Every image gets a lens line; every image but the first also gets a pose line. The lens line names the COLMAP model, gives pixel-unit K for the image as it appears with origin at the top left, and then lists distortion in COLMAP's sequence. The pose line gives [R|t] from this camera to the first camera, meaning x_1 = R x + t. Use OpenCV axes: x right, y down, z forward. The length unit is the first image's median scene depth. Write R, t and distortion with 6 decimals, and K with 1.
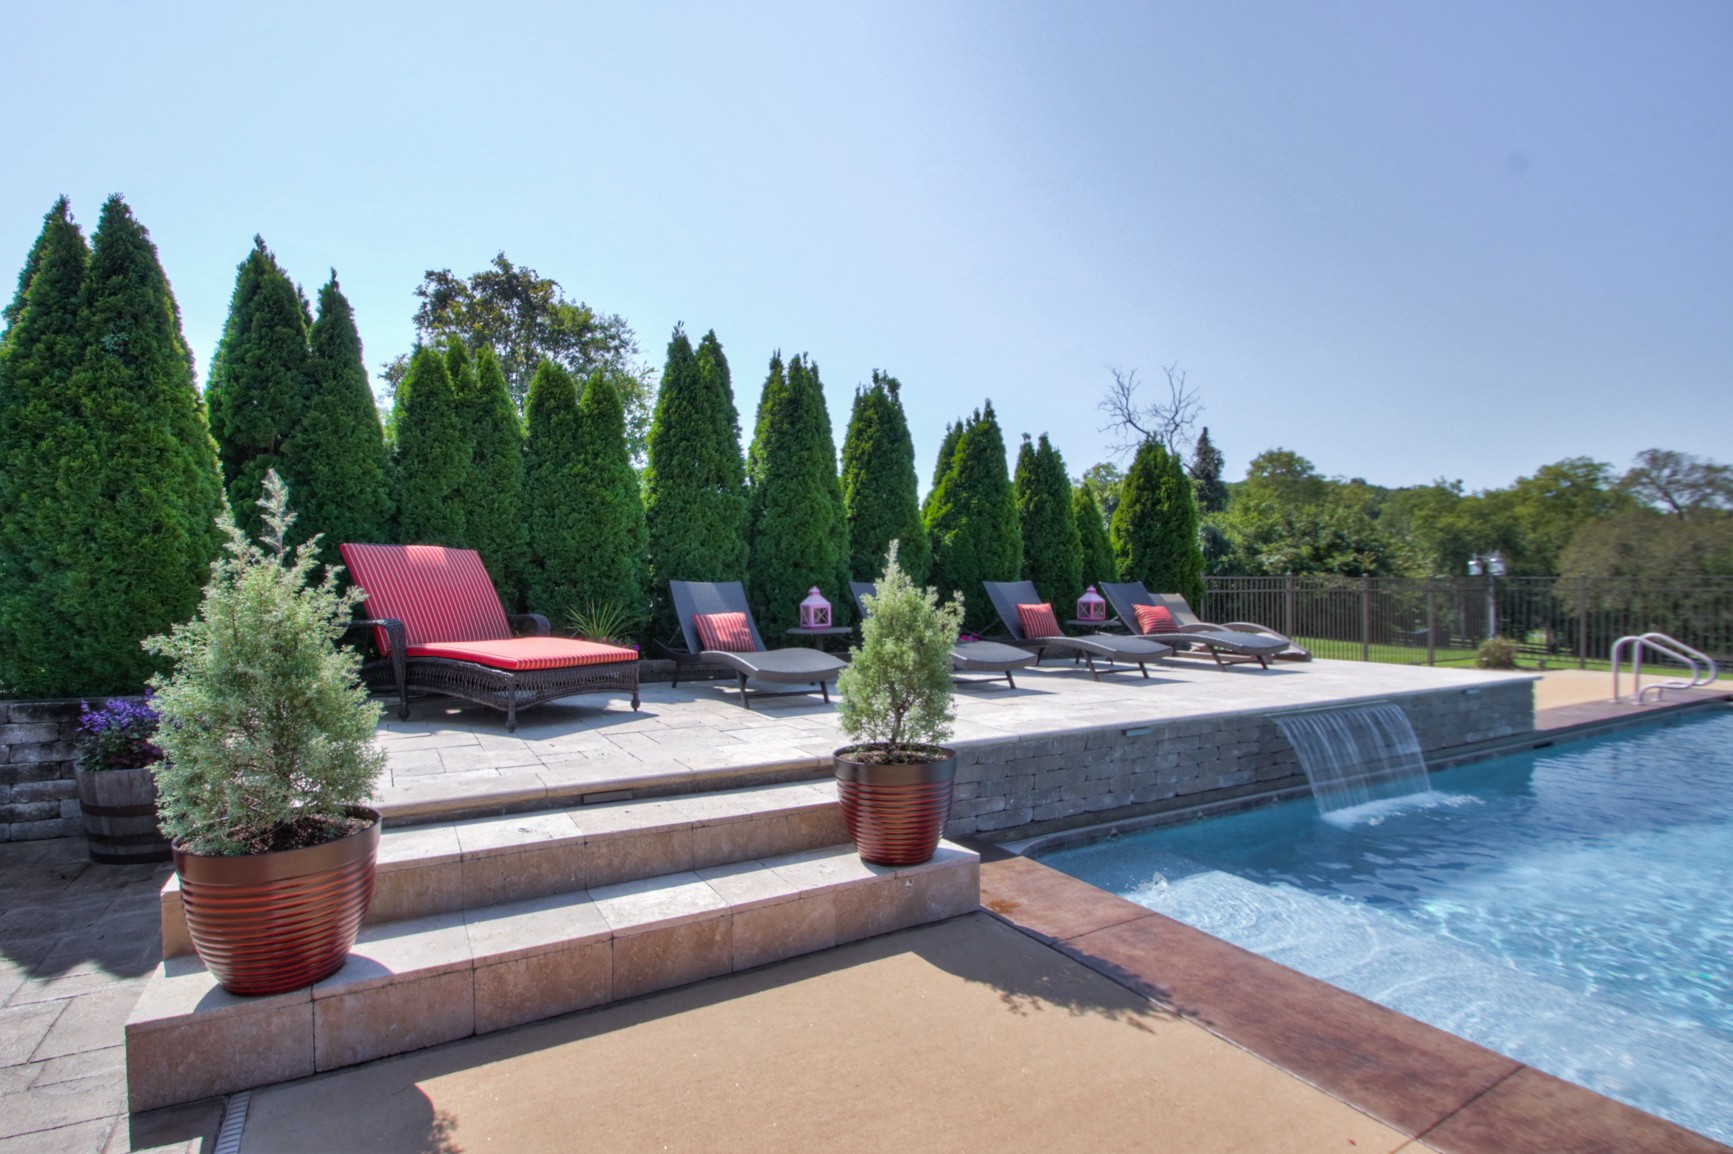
lens RADIAL K [[830.8, 0, 831.4], [0, 830.8, 599.6], [0, 0, 1]] dist [0.014362, -0.019525]
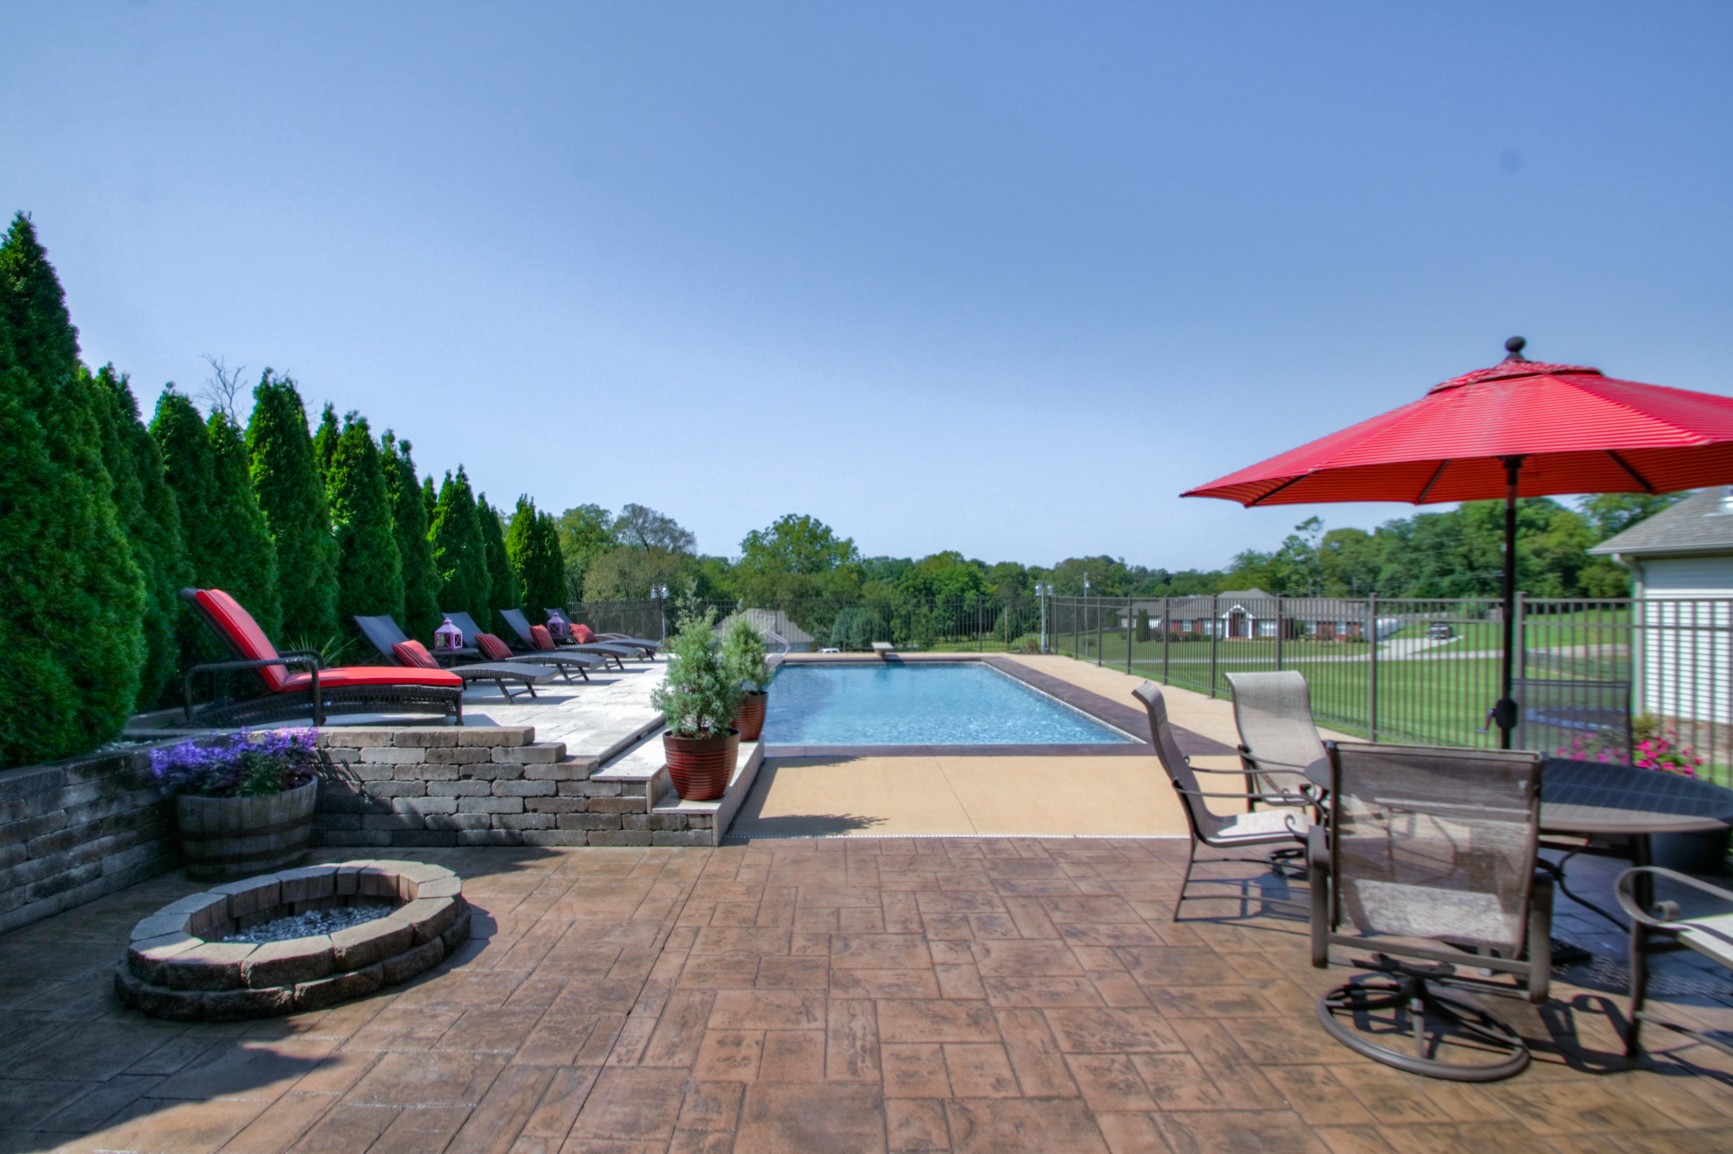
lens RADIAL K [[827.6, 0, 822.4], [0, 827.6, 618.0], [0, 0, 1]] dist [-0.003695, -0.000370]
pose [[0.509929, -0.024018, 0.859881, -0.664301], [0.018162, 0.999688, 0.017153, -0.022048], [-0.860025, 0.006870, 0.510206, -0.117793]]
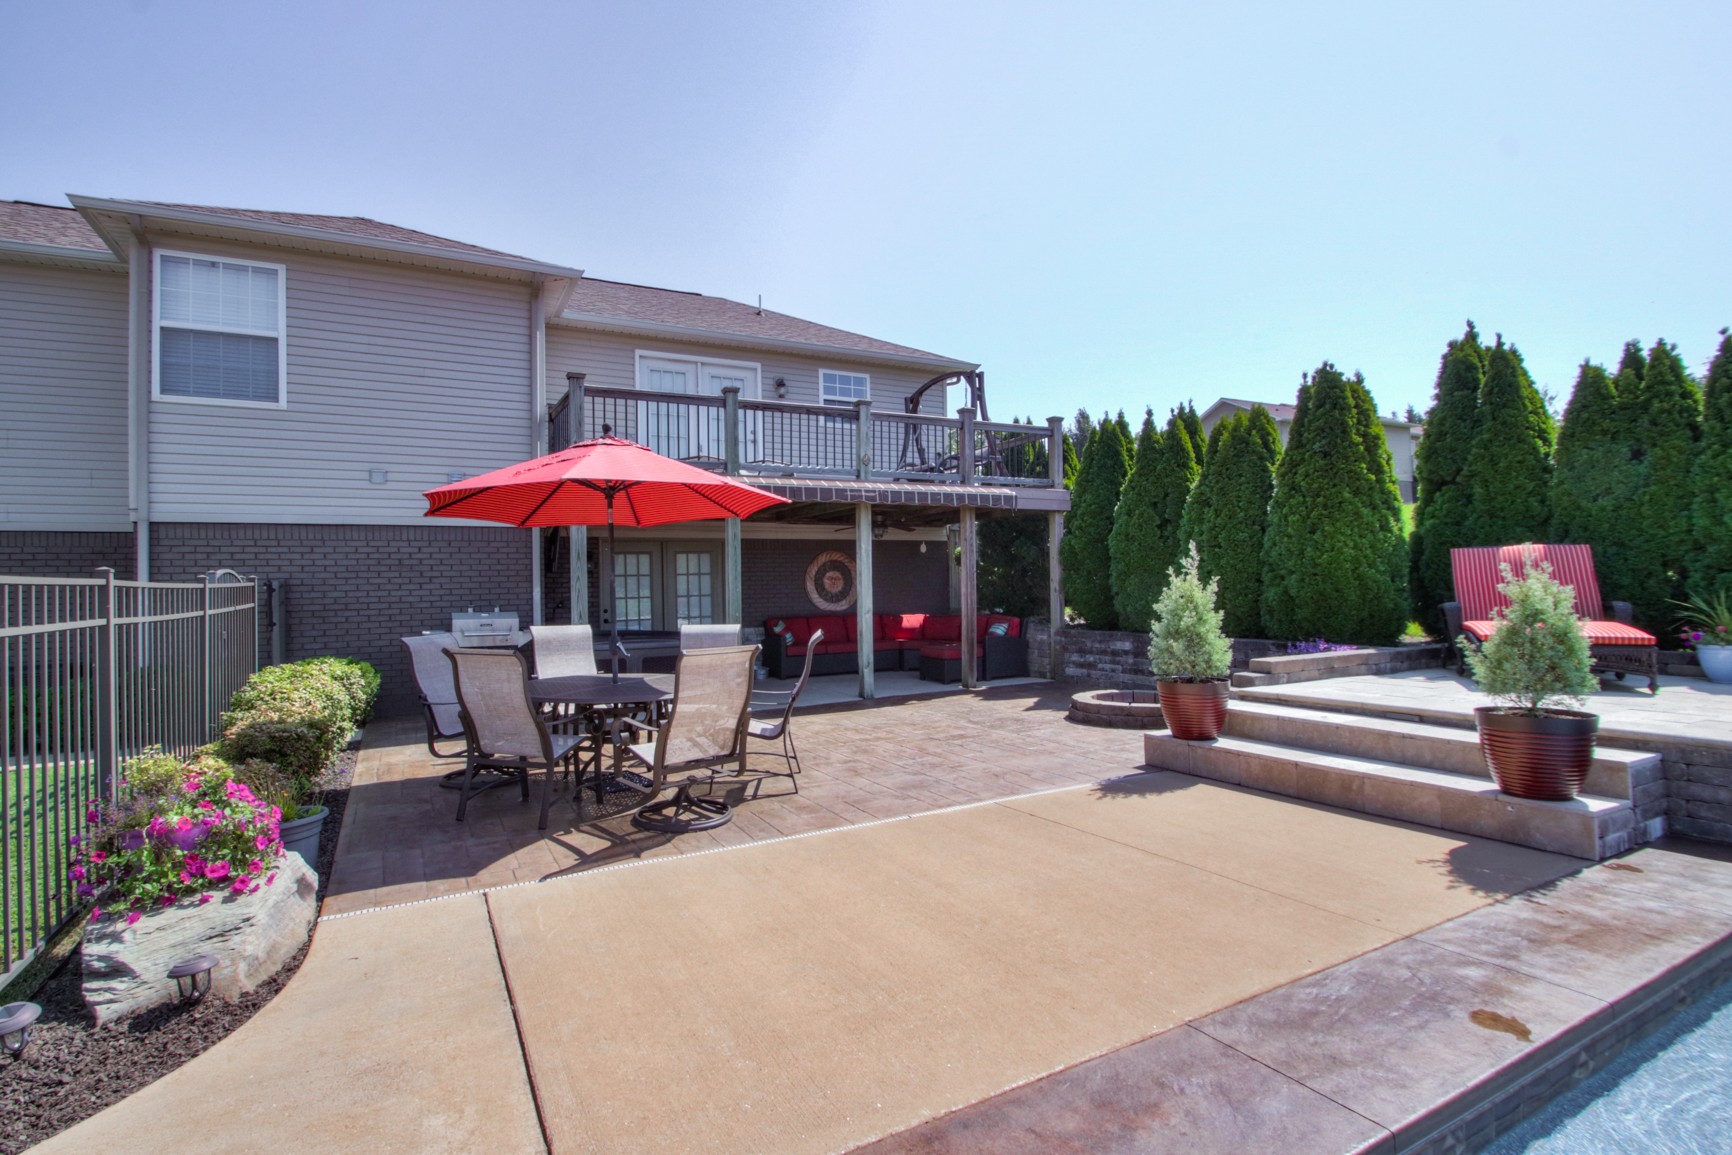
lens RADIAL K [[817.8, 0, 828.8], [0, 817.8, 598.6], [0, 0, 1]] dist [0.015117, -0.020153]
pose [[-0.033984, 0.012370, -0.999346, 0.515698], [0.006961, 0.999902, 0.012140, -0.004083], [0.999398, -0.006544, -0.034066, -0.007905]]
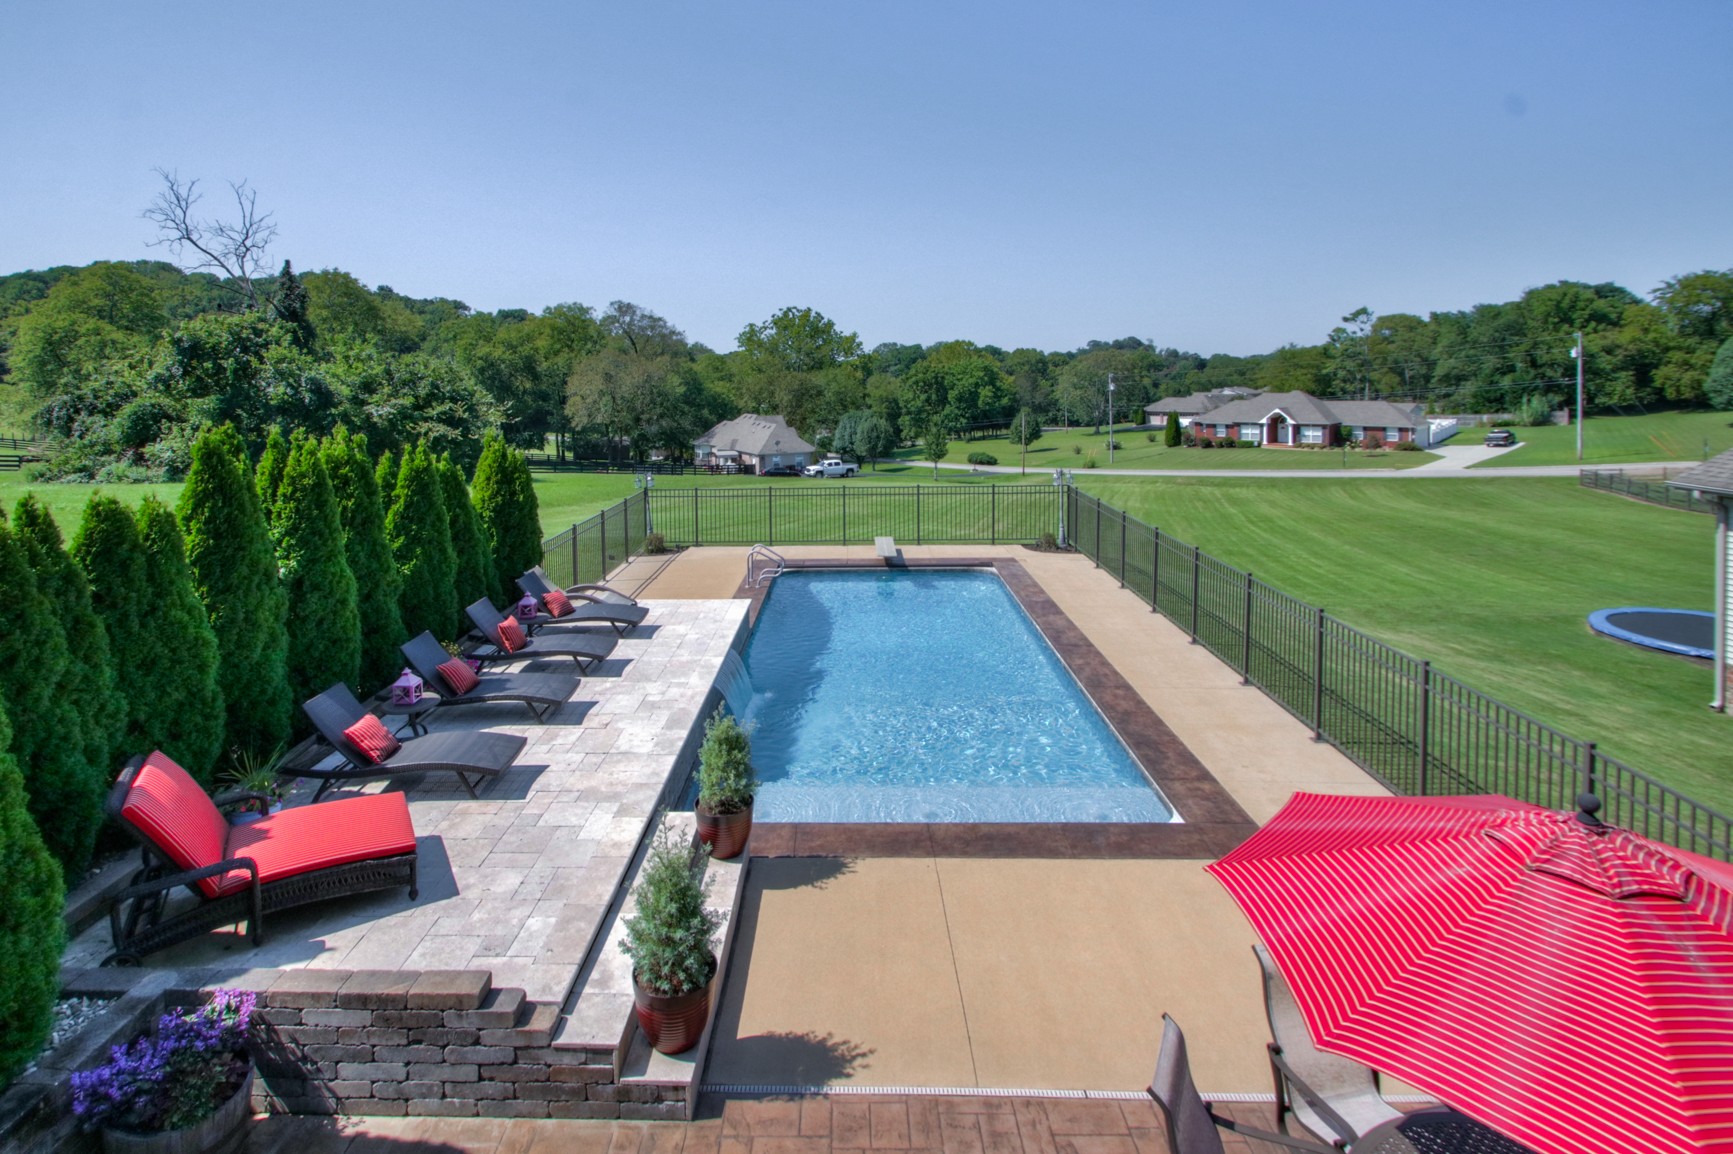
lens RADIAL K [[894.3, 0, 824.1], [0, 894.3, 410.0], [0, 0, 1]] dist [-0.015813, 0.000812]
pose [[0.511746, -0.039130, 0.858245, -0.636157], [0.028400, 0.999187, 0.028622, -0.324470], [-0.858667, 0.009727, 0.512441, -0.130020]]
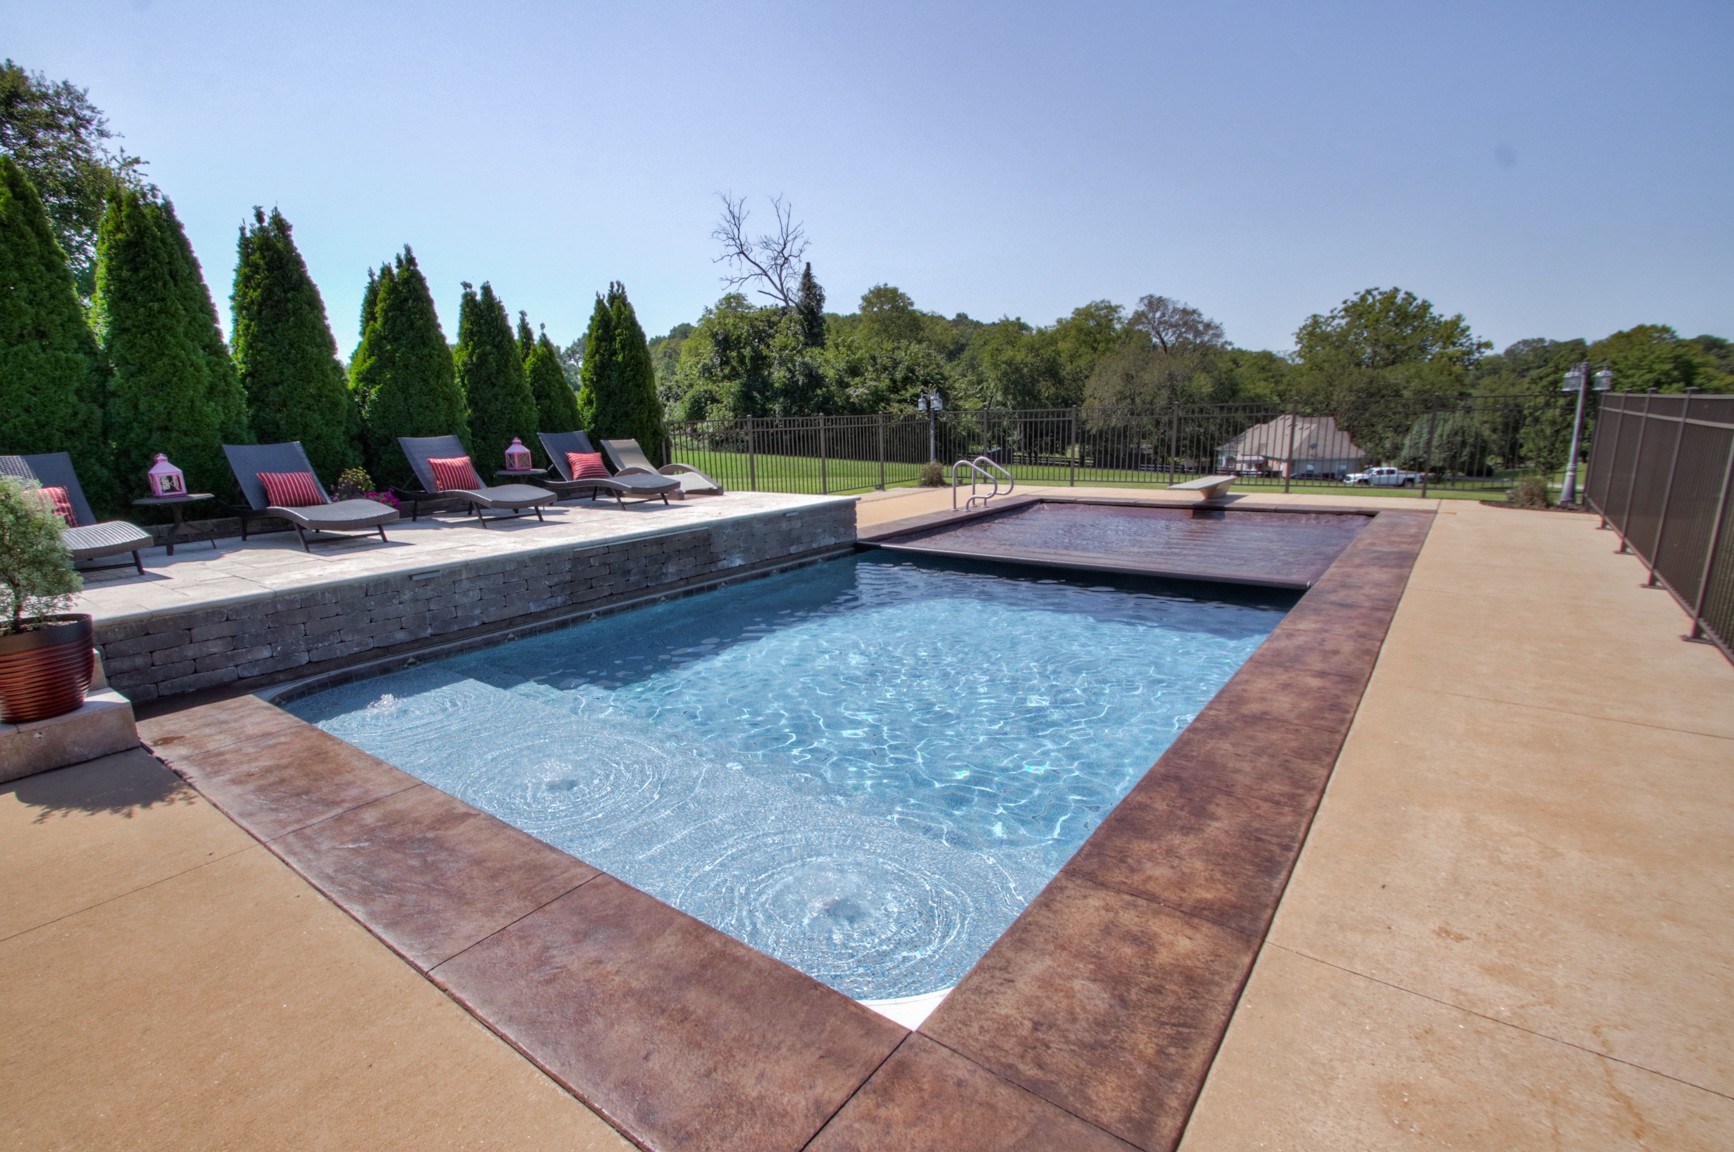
lens RADIAL K [[818.8, 0, 829.8], [0, 818.8, 597.2], [0, 0, 1]] dist [0.015117, -0.020153]
pose [[0.921012, -0.108468, 0.374128, 0.259894], [0.032824, 0.978644, 0.202927, -0.016112], [-0.388149, -0.174618, 0.904903, -0.157859]]
